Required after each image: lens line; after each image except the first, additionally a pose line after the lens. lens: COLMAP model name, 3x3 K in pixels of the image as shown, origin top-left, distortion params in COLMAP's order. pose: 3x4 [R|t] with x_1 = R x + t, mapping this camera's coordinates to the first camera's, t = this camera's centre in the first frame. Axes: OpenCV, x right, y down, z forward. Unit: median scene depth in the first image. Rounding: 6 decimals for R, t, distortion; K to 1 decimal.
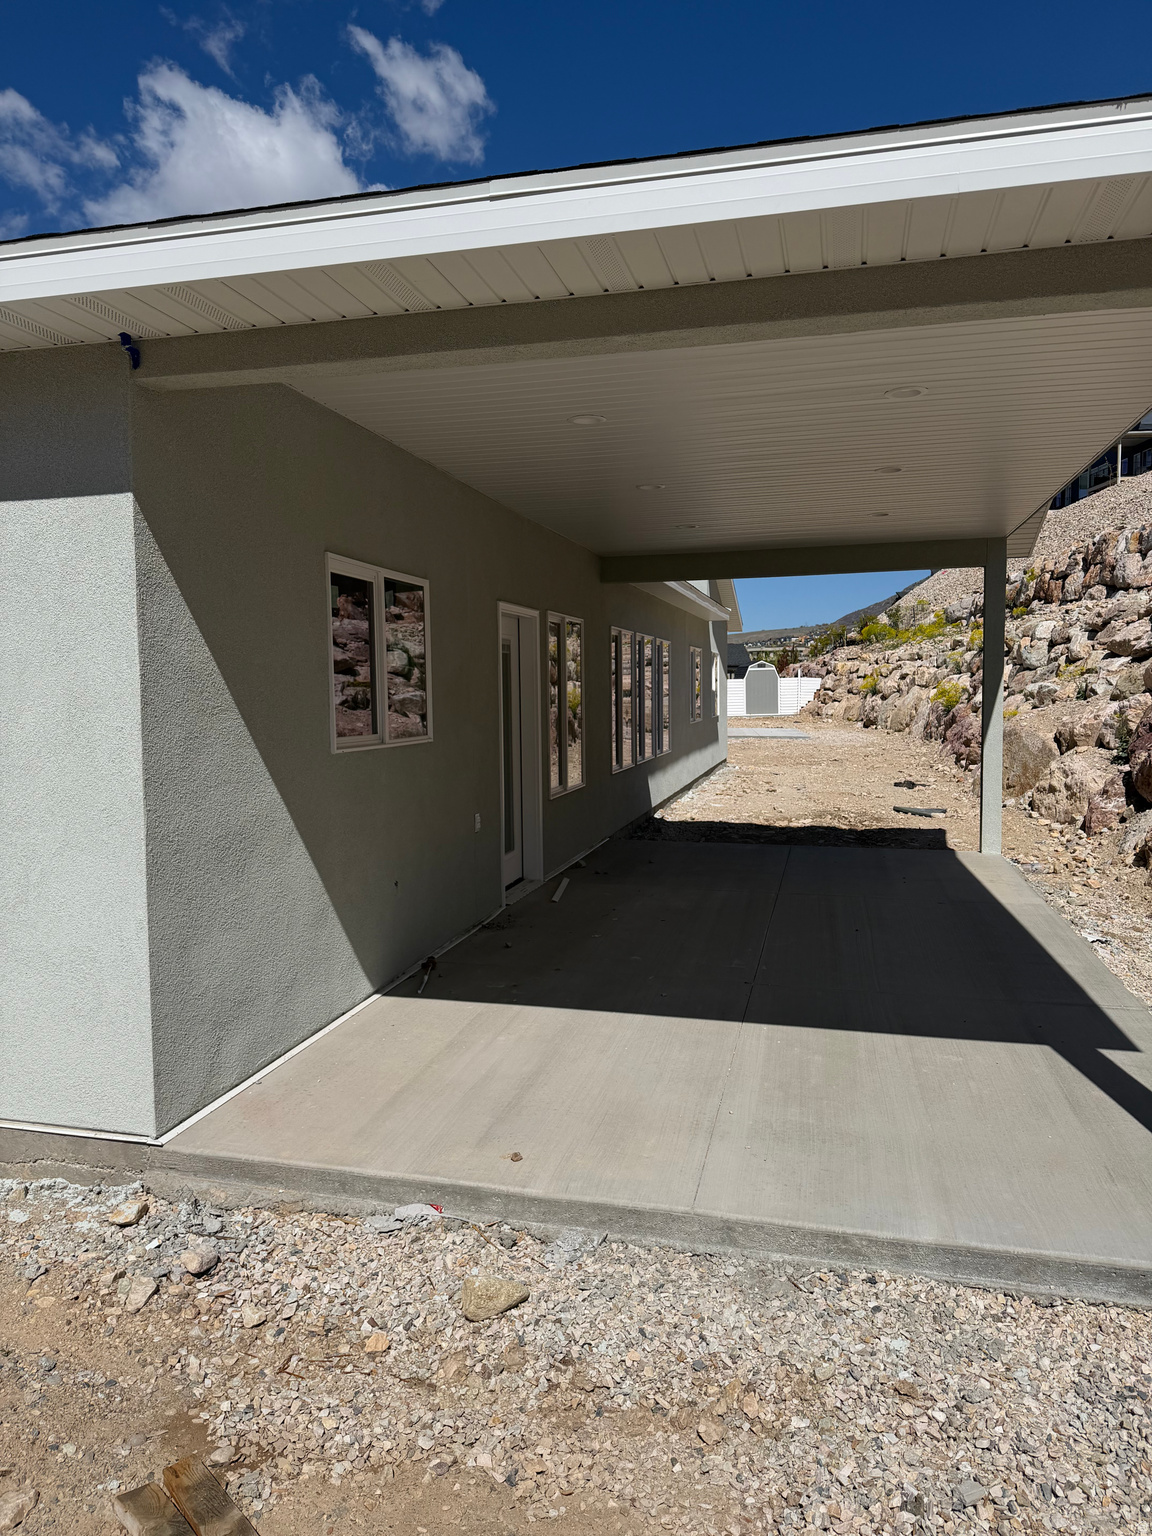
lens RADIAL K [[1082.4, 0, 575.5], [0, 1082.4, 741.0], [0, 0, 1]] dist [0.044124, -0.044388]
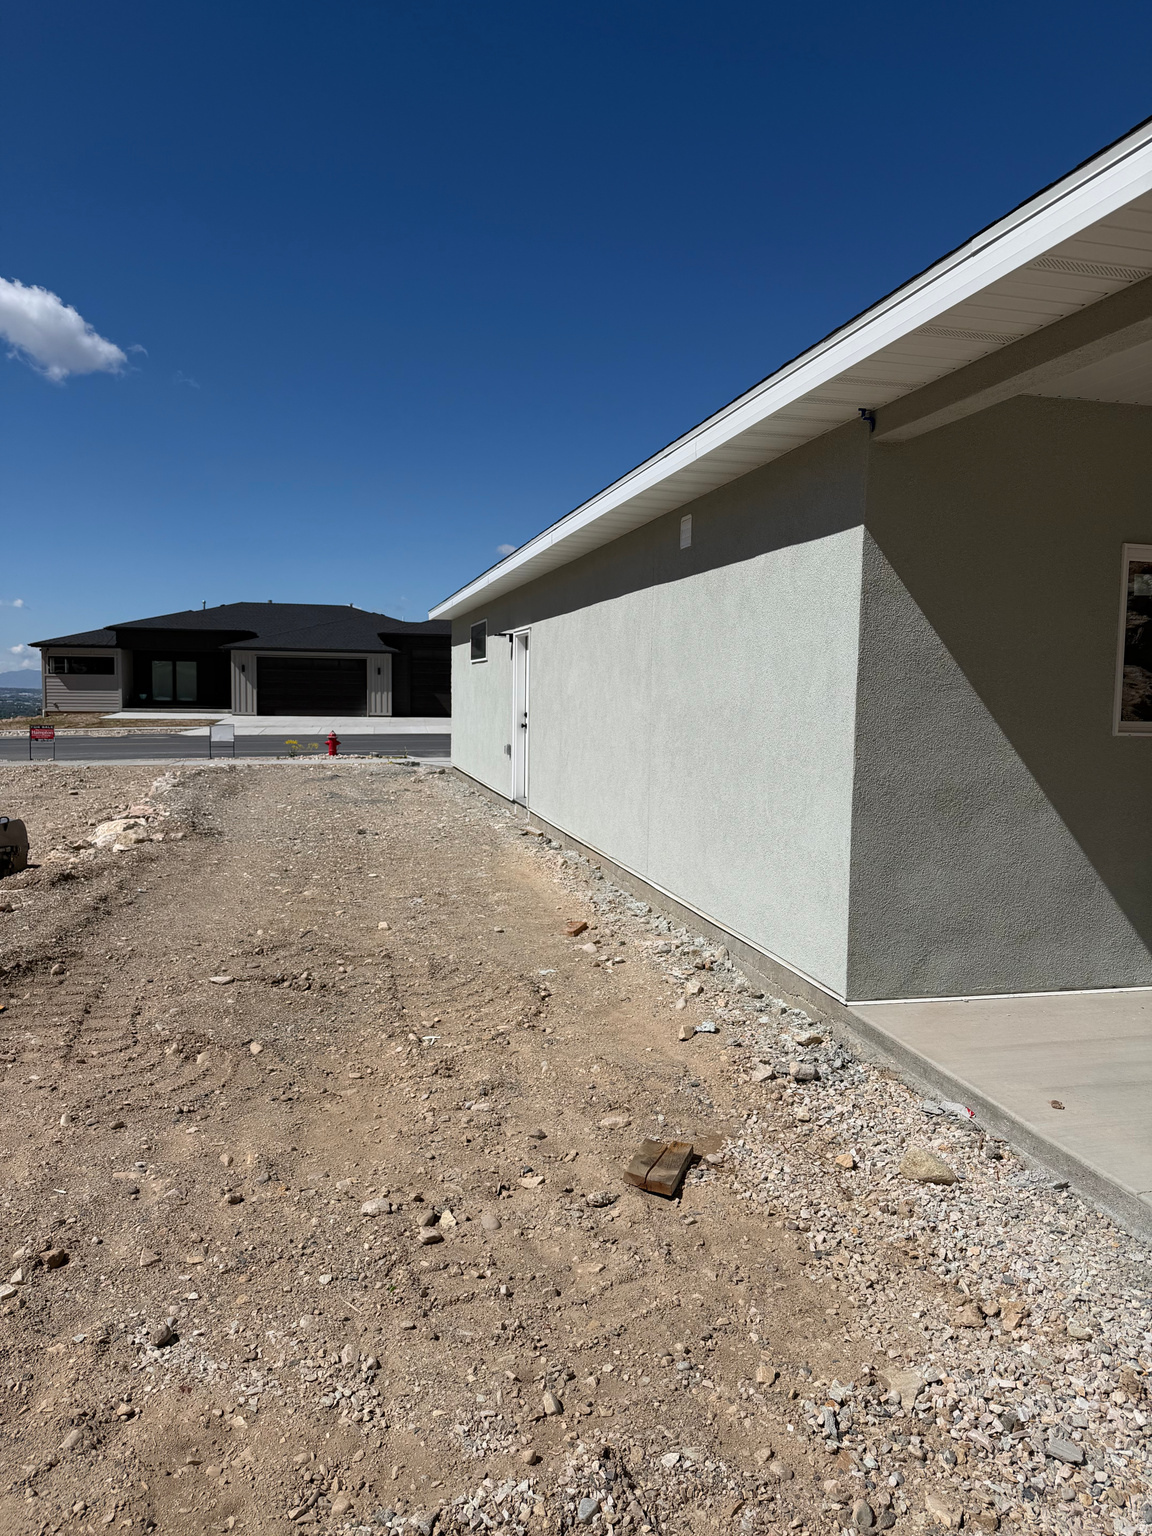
lens RADIAL K [[1082.4, 0, 575.5], [0, 1082.4, 741.0], [0, 0, 1]] dist [0.044124, -0.044388]
pose [[0.456499, 0.060733, -0.887649, 0.654384], [-0.067259, 0.997168, 0.033637, 0.021503], [0.887178, 0.044347, 0.459291, 0.071570]]
